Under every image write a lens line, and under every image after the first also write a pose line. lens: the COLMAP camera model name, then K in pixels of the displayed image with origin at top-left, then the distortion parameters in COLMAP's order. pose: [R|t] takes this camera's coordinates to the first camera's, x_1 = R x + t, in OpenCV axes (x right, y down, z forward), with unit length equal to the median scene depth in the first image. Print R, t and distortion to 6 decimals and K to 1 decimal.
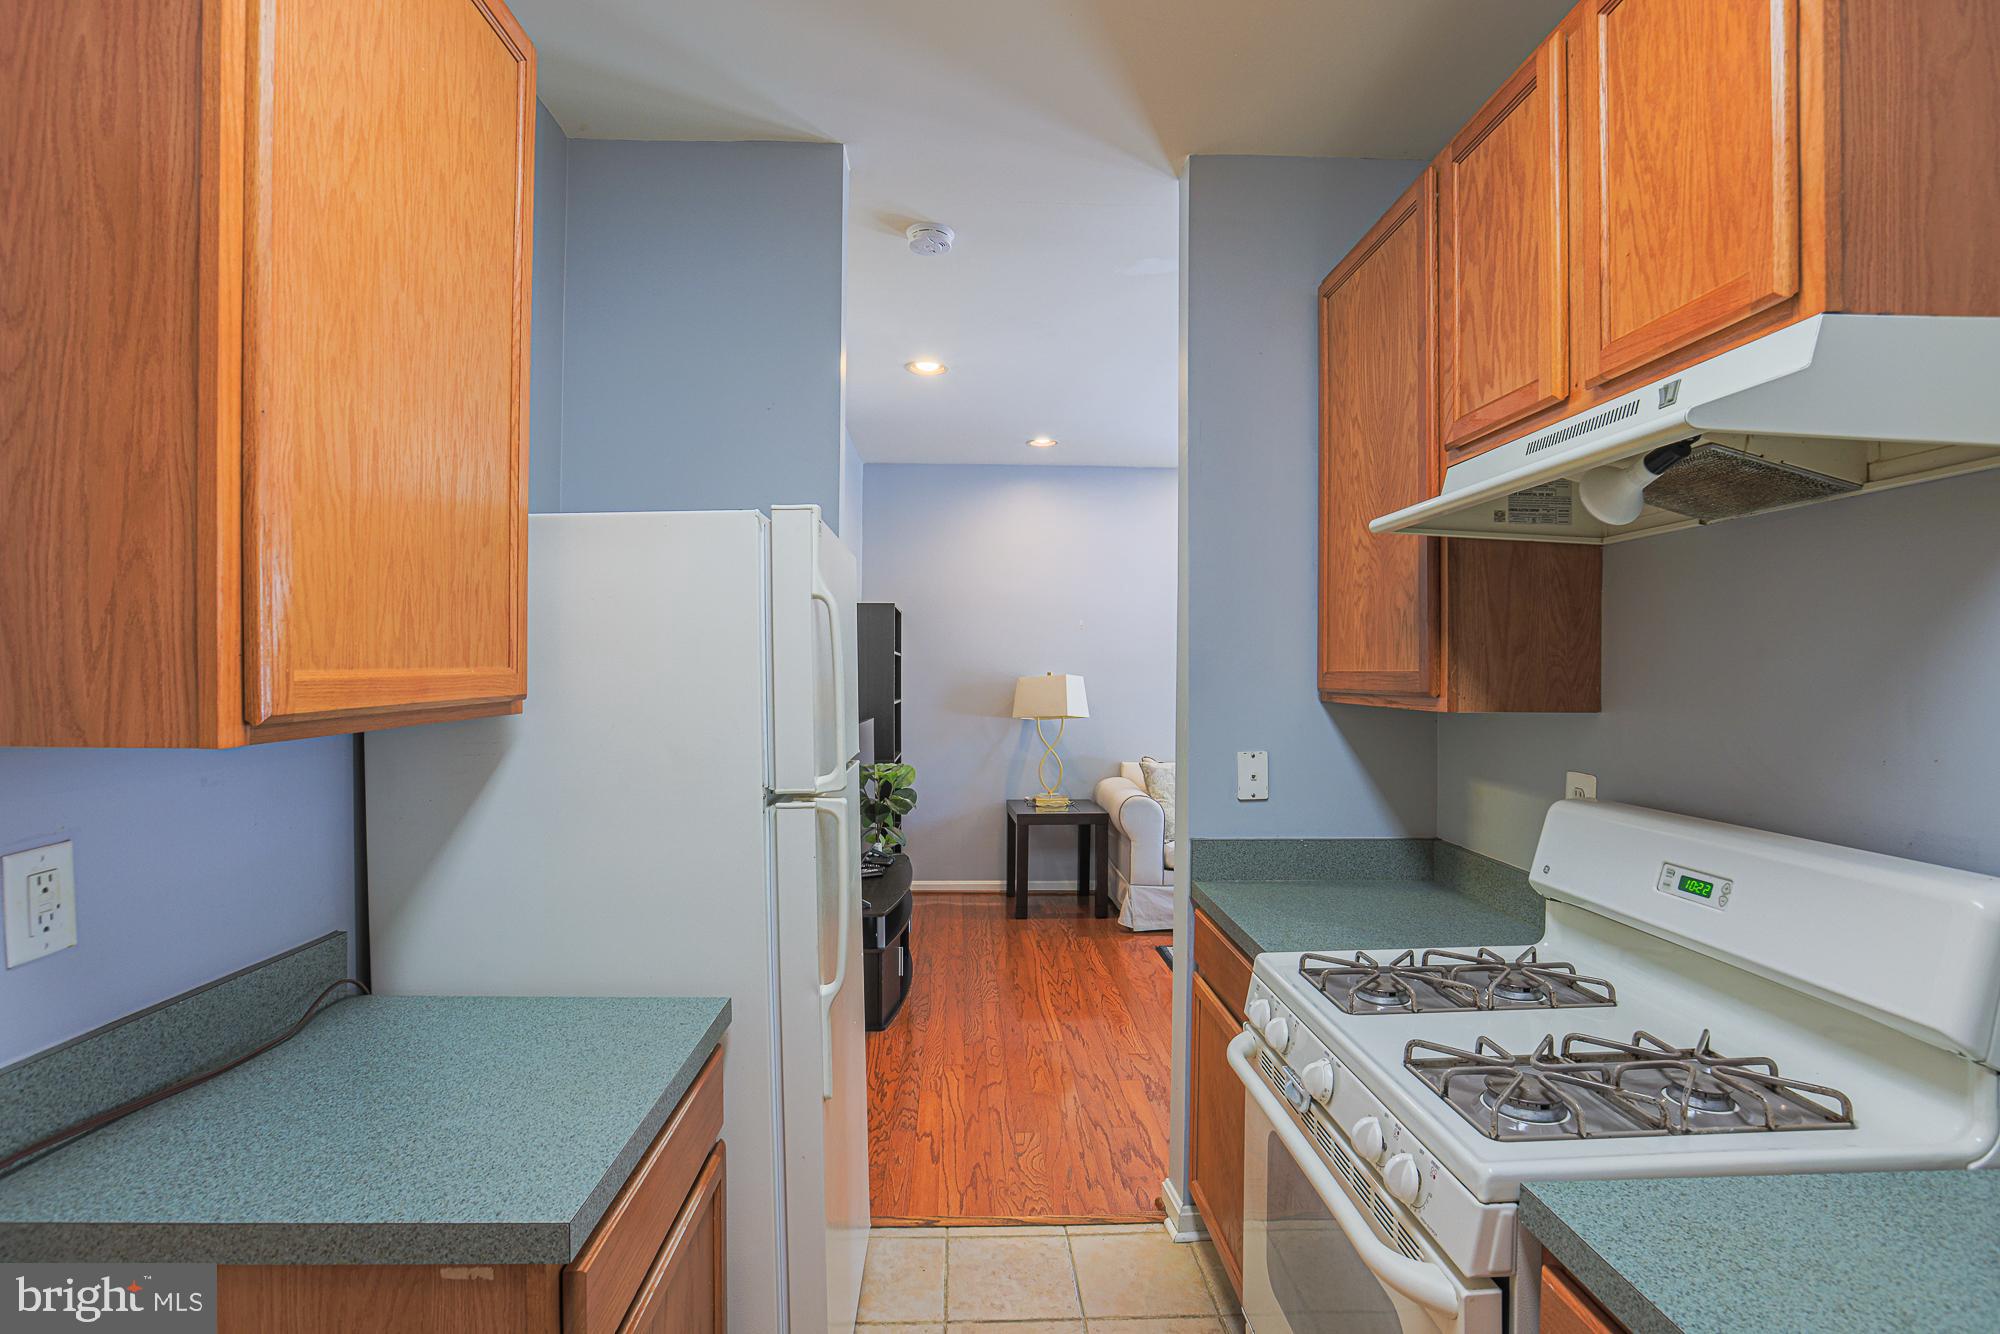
lens RADIAL K [[918.9, 0, 995.6], [0, 918.9, 674.0], [0, 0, 1]] dist [-0.045170, 0.019098]
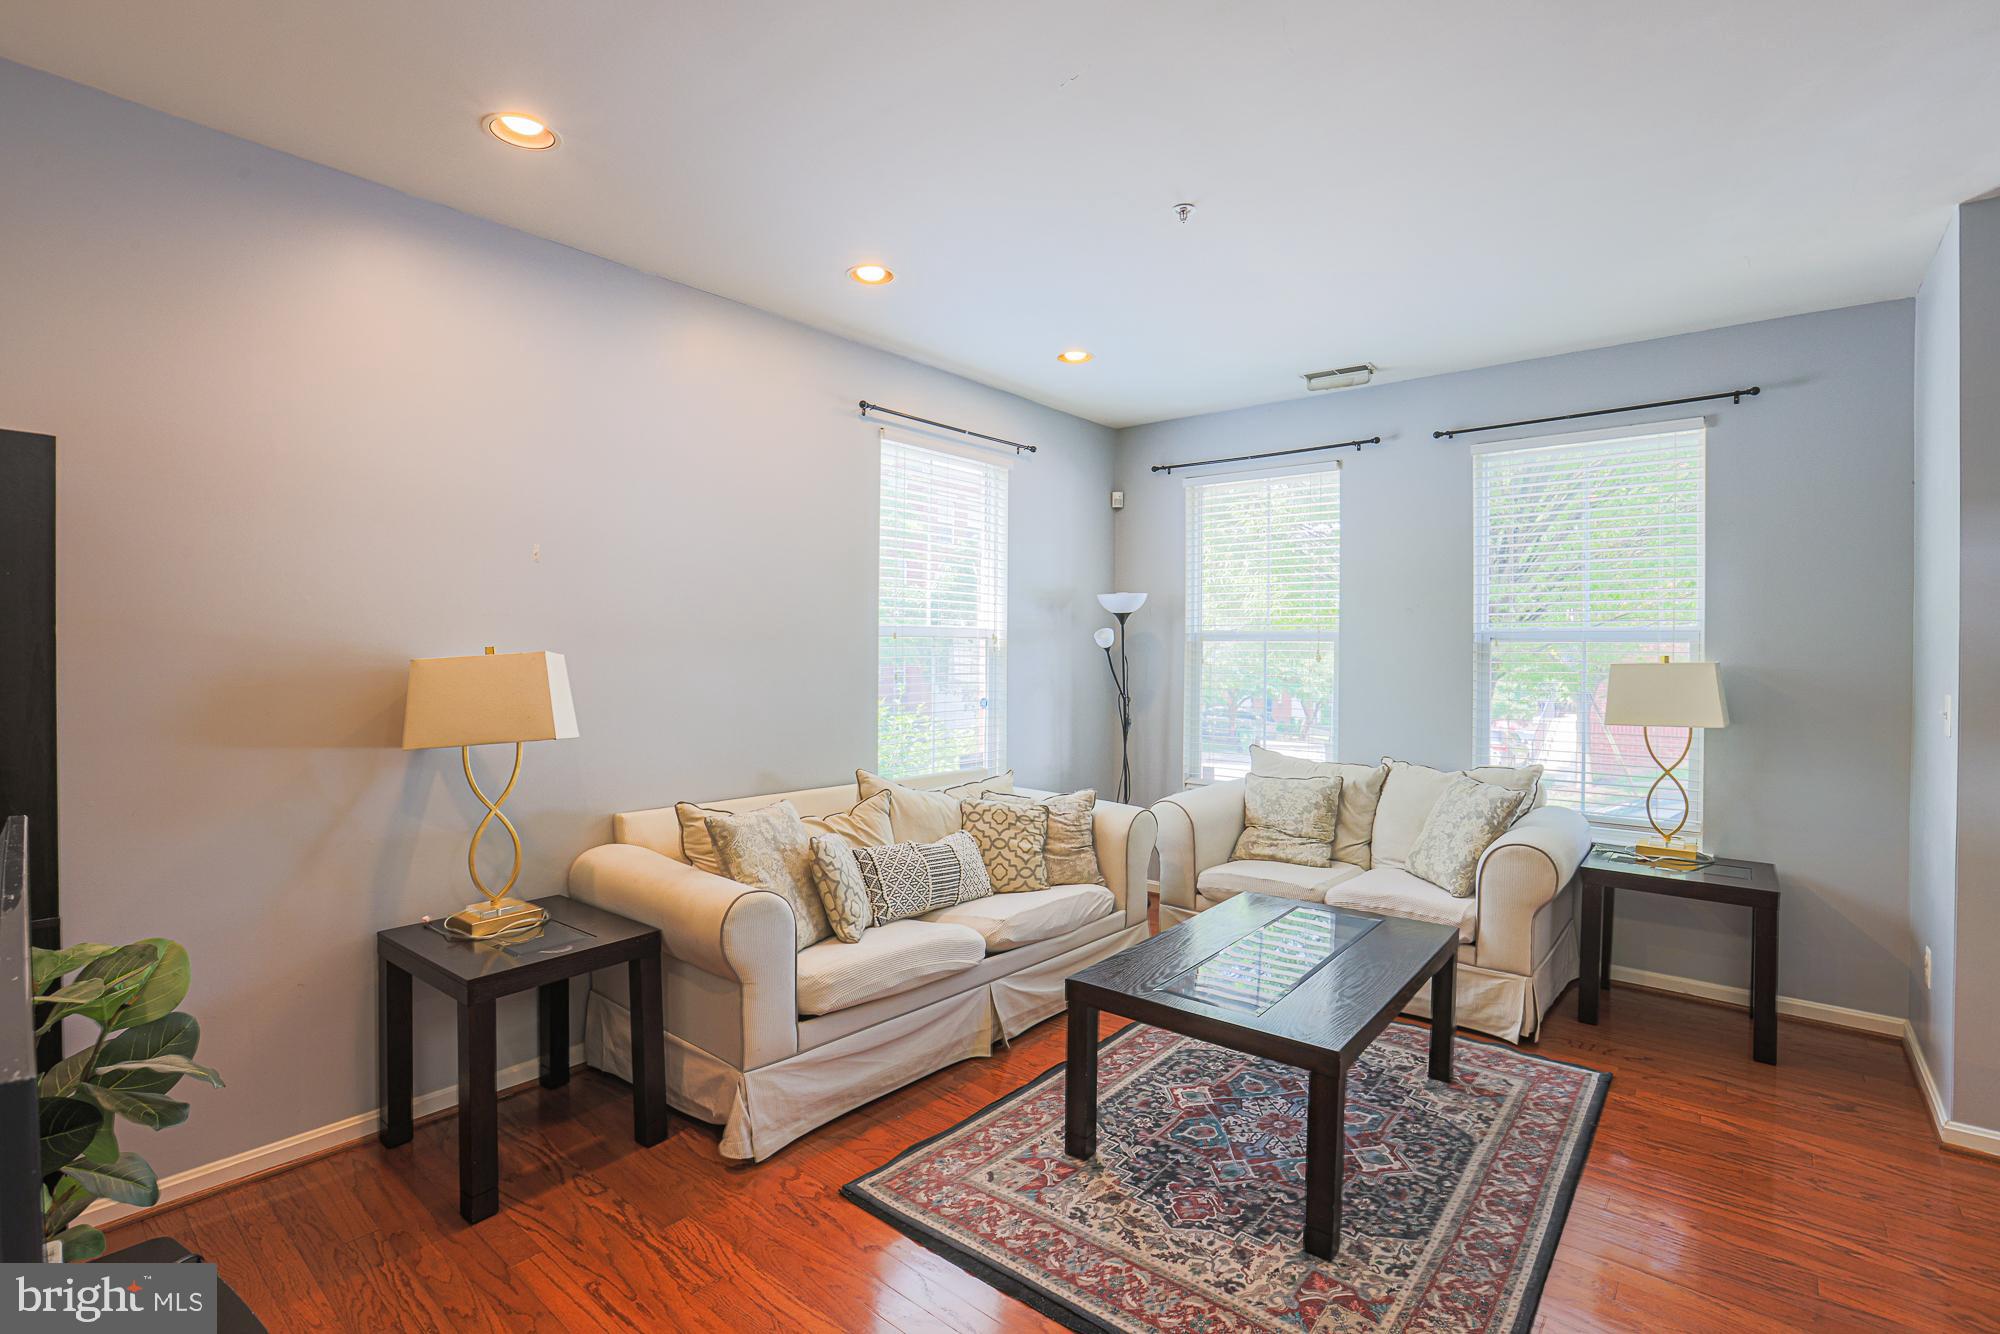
lens RADIAL K [[917.1, 0, 1007.7], [0, 917.1, 662.1], [0, 0, 1]] dist [-0.095285, 0.051394]
pose [[0.666209, -0.009939, 0.745699, -0.114657], [-0.004017, 0.999849, 0.016914, -0.001602], [-0.745754, -0.014264, 0.666068, 0.558278]]
